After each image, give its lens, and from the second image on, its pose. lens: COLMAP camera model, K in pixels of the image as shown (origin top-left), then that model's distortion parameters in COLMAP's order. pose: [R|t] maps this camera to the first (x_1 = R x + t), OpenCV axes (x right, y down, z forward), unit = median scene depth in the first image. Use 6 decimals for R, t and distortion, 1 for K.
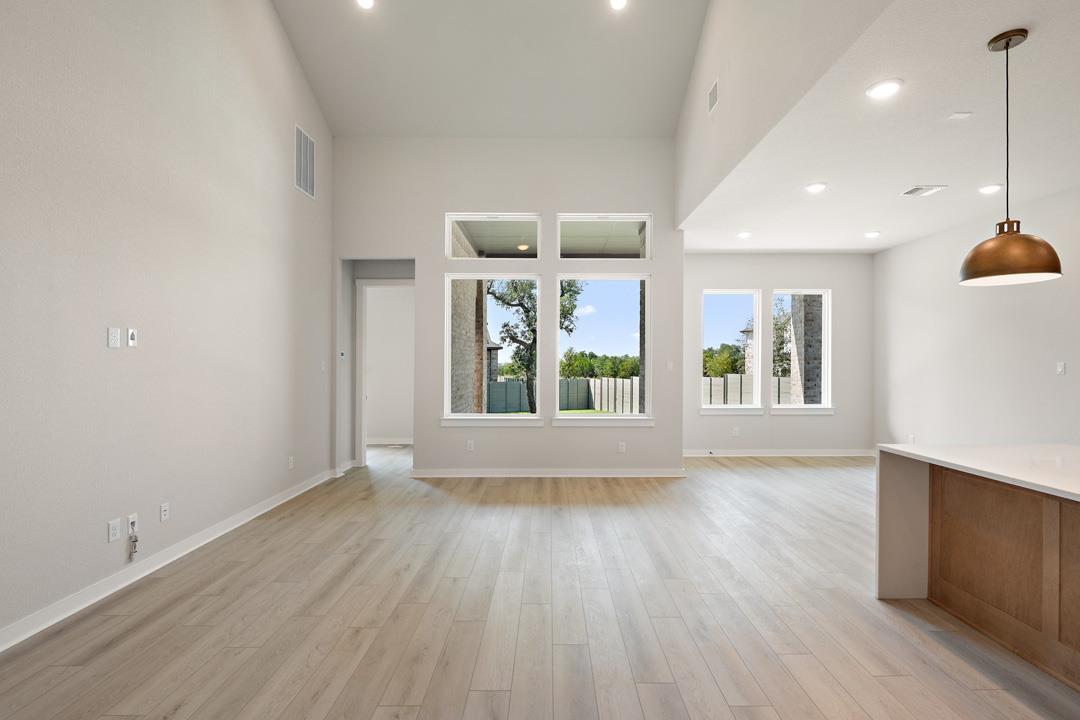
lens RADIAL K [[491.9, 0, 550.6], [0, 491.9, 365.0], [0, 0, 1]] dist [0.000140, -0.005823]
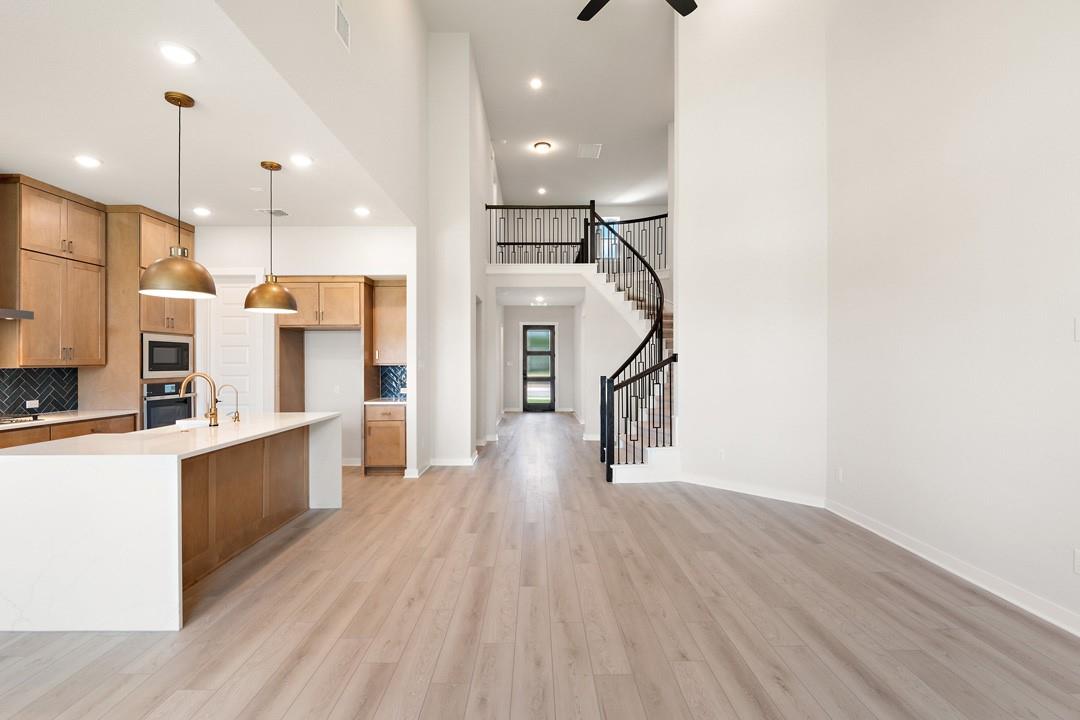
lens RADIAL K [[491.9, 0, 540.7], [0, 491.9, 359.9], [0, 0, 1]] dist [0.000140, -0.005823]
pose [[-0.999983, 0.001761, -0.005565, 0.011555], [0.001766, 0.999998, -0.000920, -0.002520], [0.005563, -0.000930, -0.999984, 0.919166]]
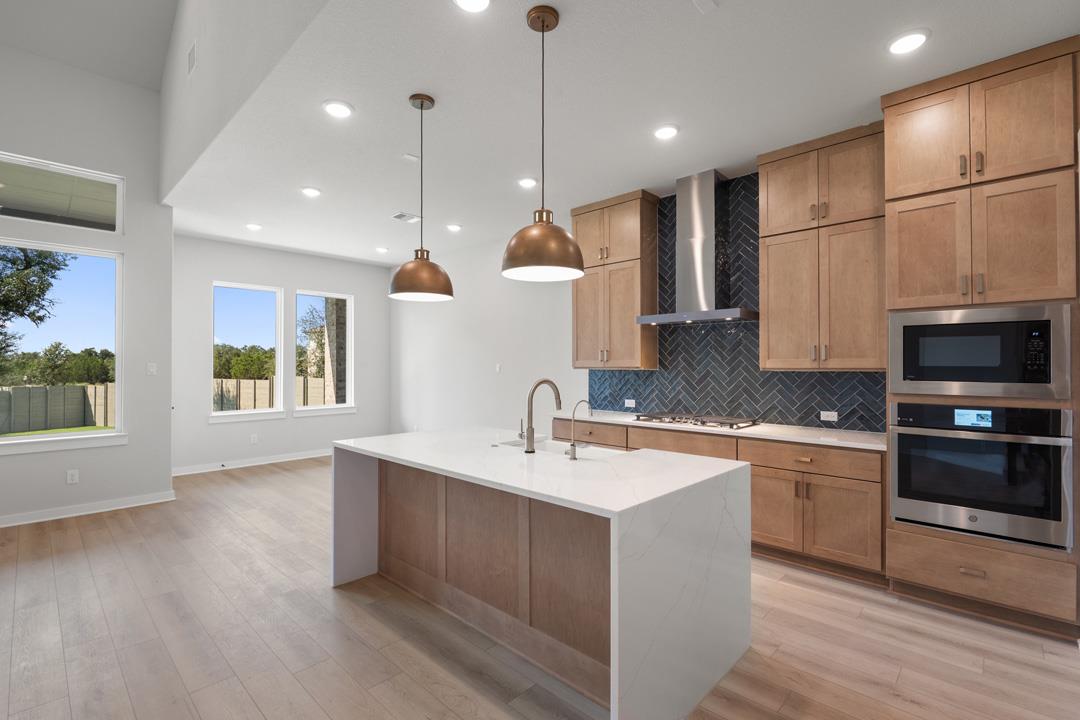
lens RADIAL K [[491.9, 0, 536.9], [0, 491.9, 361.5], [0, 0, 1]] dist [0.000140, -0.005823]
pose [[0.695114, 0.004100, 0.718888, 0.101228], [0.002934, 0.999959, -0.008540, -0.000169], [-0.718894, 0.008045, 0.695073, -0.027004]]
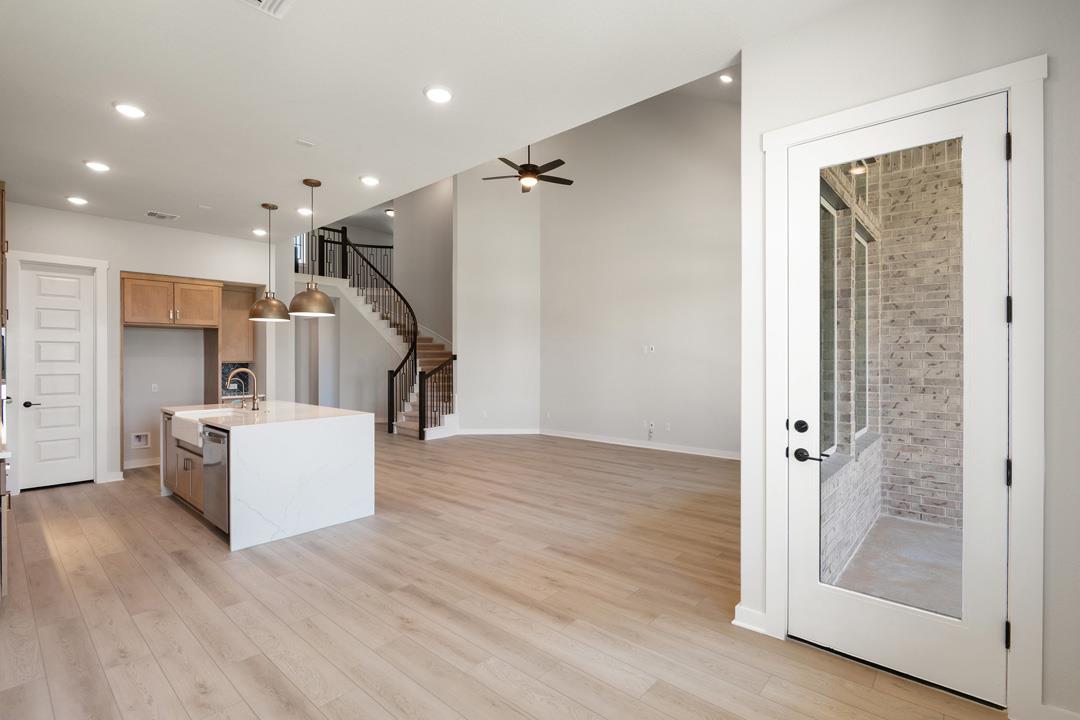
lens RADIAL K [[491.9, 0, 540.9], [0, 491.9, 359.7], [0, 0, 1]] dist [0.000140, -0.005823]
pose [[-0.664358, 0.000987, -0.747414, 0.712787], [-0.001655, 0.999995, 0.002791, -0.004591], [0.747413, 0.003091, -0.664353, 1.172927]]
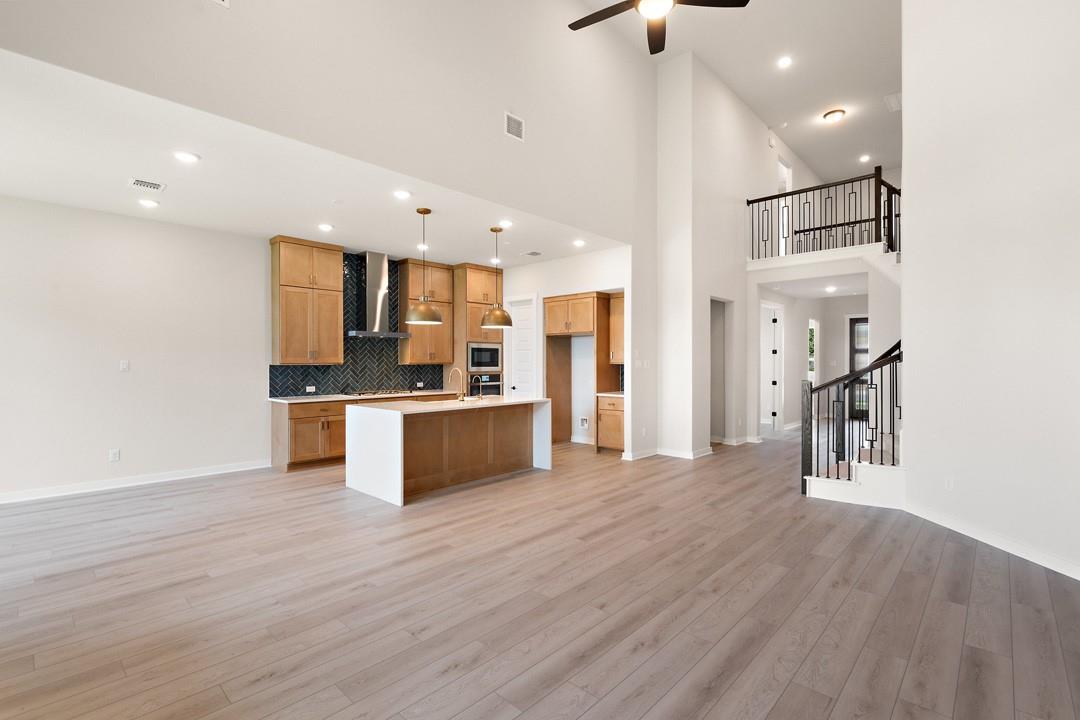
lens RADIAL K [[491.9, 0, 540.8], [0, 491.9, 360.2], [0, 0, 1]] dist [0.000140, -0.005823]
pose [[-0.726470, 0.001681, 0.687196, -0.383134], [0.002802, 0.999996, 0.000516, -0.003105], [-0.687192, 0.002300, -0.726472, 0.910663]]
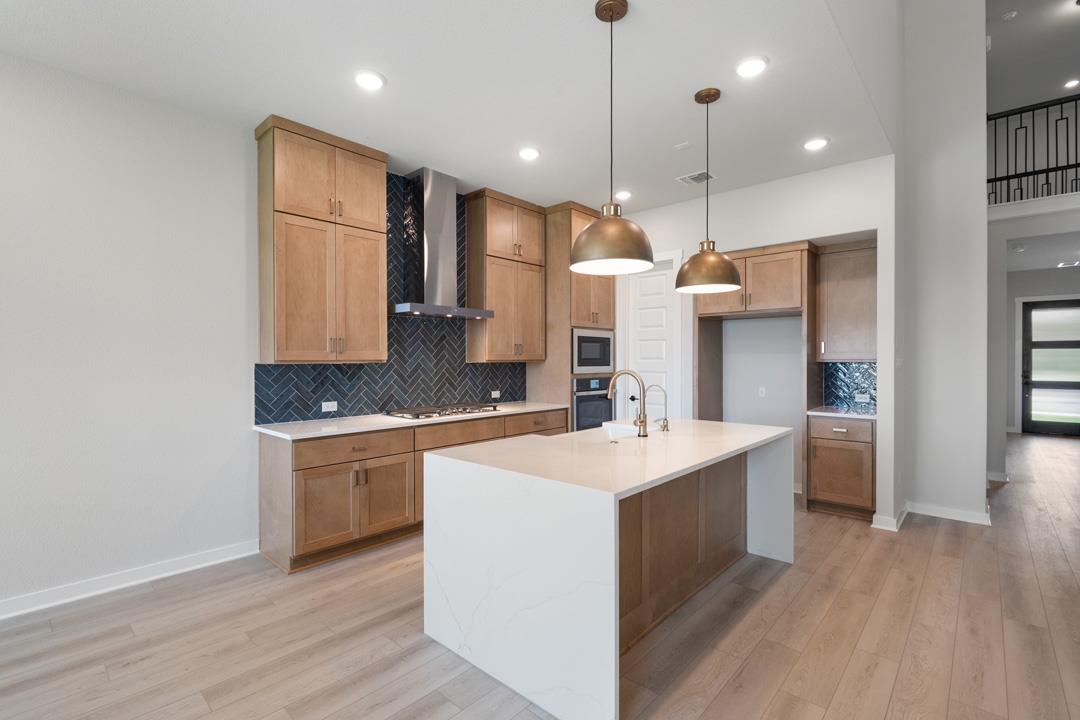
lens RADIAL K [[491.9, 0, 540.2], [0, 491.9, 360.2], [0, 0, 1]] dist [0.000140, -0.005823]
pose [[-0.737391, -0.002909, 0.675460, 0.162348], [0.001976, 0.999977, 0.006463, -0.001100], [-0.675464, 0.006100, -0.737368, 0.732659]]
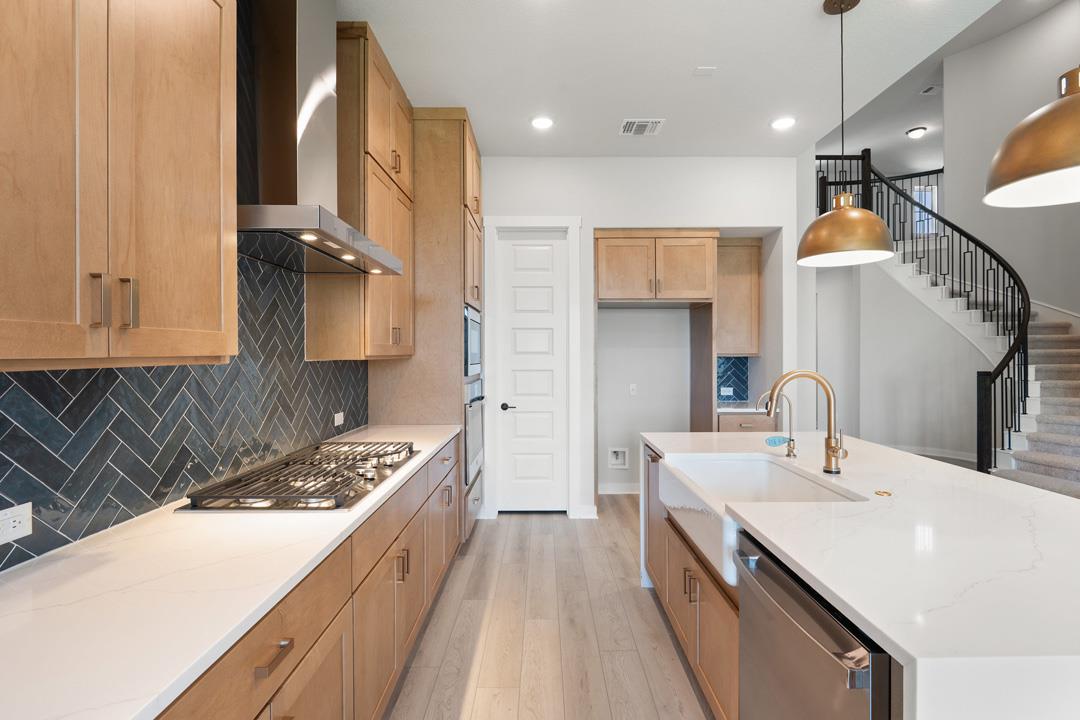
lens RADIAL K [[491.9, 0, 544.1], [0, 491.9, 354.0], [0, 0, 1]] dist [0.000140, -0.005823]
pose [[-0.999994, 0.000099, 0.003361, 0.611134], [0.000115, 0.999989, 0.004743, 0.000050], [-0.003361, 0.004743, -0.999983, 0.617424]]
